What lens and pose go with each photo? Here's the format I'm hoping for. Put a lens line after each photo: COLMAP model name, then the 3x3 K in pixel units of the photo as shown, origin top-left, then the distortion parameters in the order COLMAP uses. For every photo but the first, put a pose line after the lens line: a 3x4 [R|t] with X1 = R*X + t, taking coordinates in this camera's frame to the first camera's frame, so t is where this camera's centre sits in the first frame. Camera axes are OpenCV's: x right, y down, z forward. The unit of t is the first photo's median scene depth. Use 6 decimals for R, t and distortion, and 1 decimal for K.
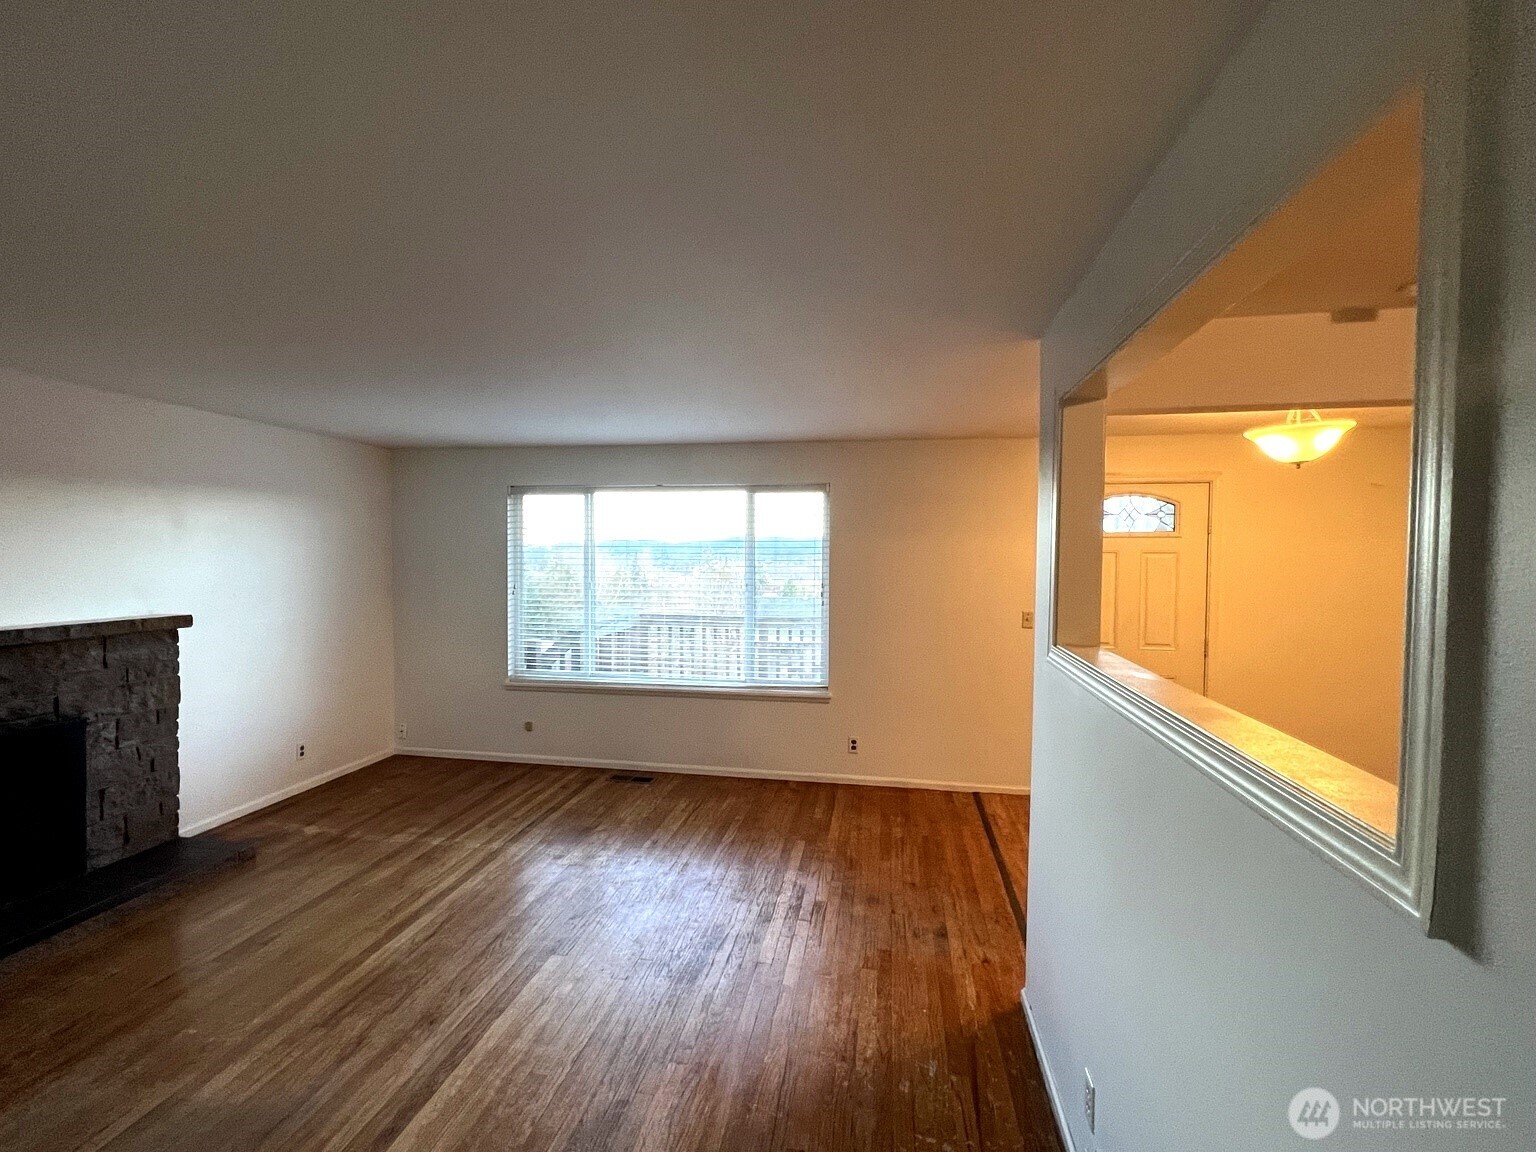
lens RADIAL K [[712.1, 0, 763.7], [0, 712.1, 576.1], [0, 0, 1]] dist [-0.001543, 0.000562]
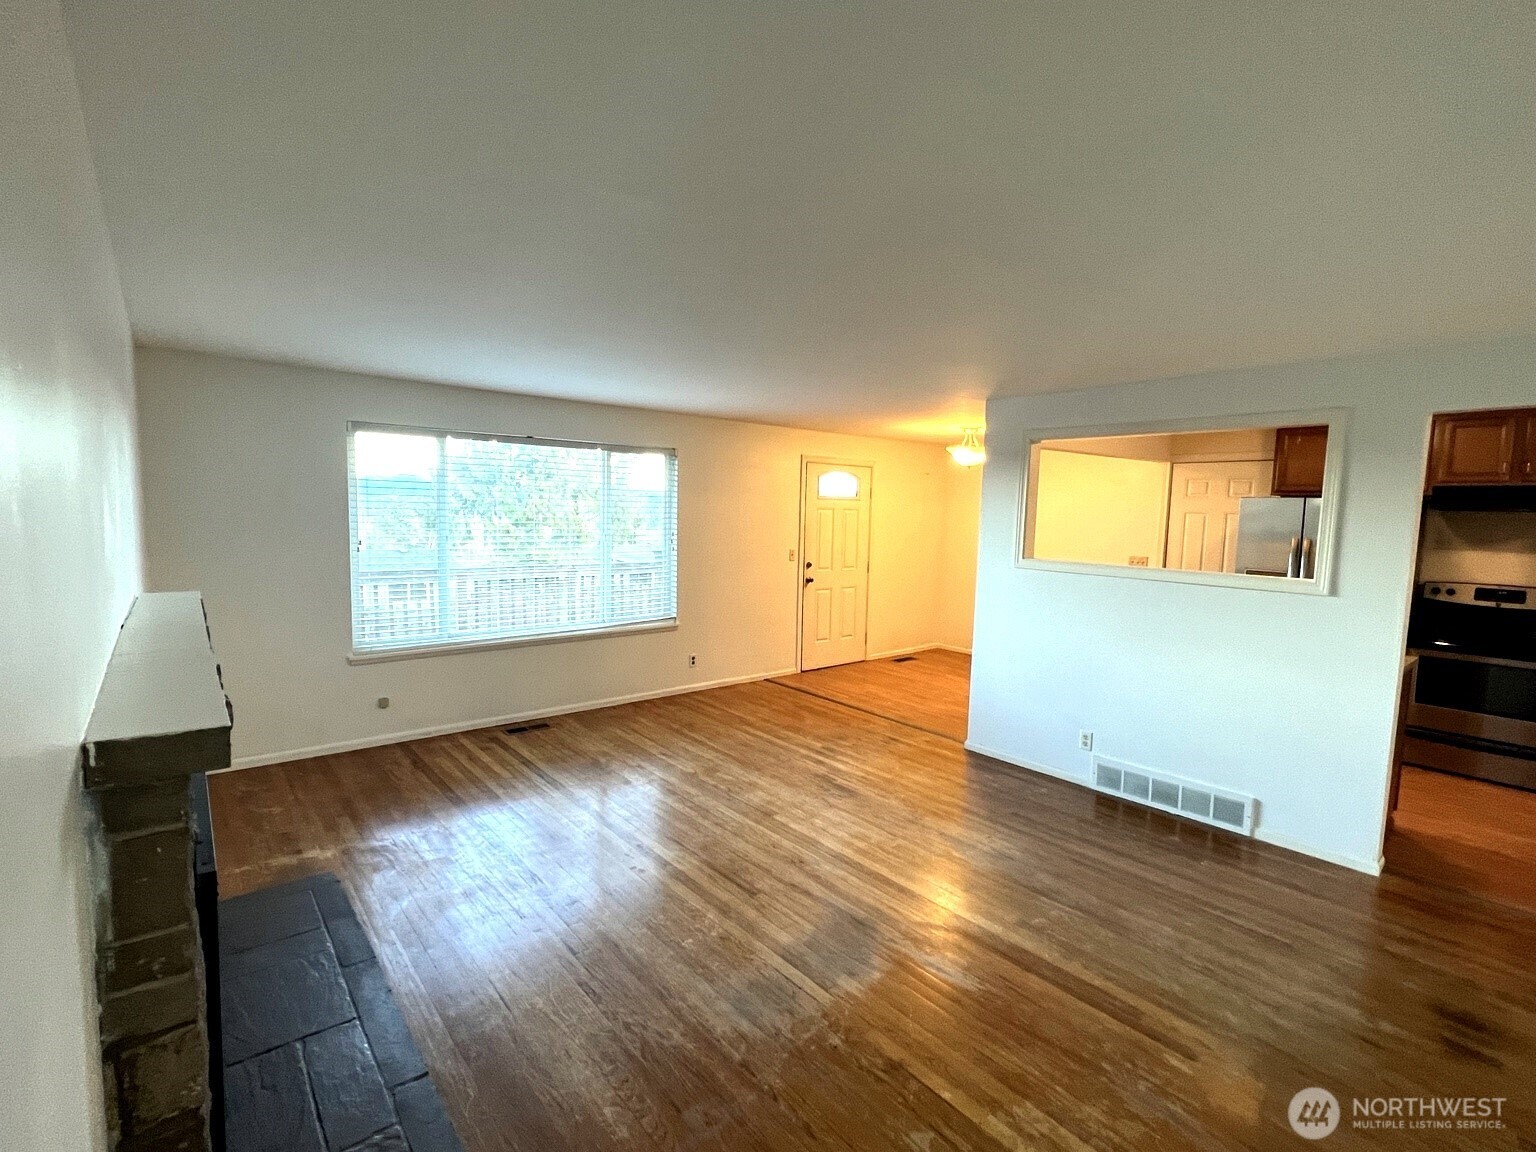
lens RADIAL K [[712.1, 0, 763.7], [0, 712.1, 576.1], [0, 0, 1]] dist [-0.001543, 0.000562]
pose [[0.644300, -0.062342, 0.762228, -0.744544], [0.004514, 0.996965, 0.077726, -0.008593], [-0.764760, -0.046638, 0.642625, 0.105768]]
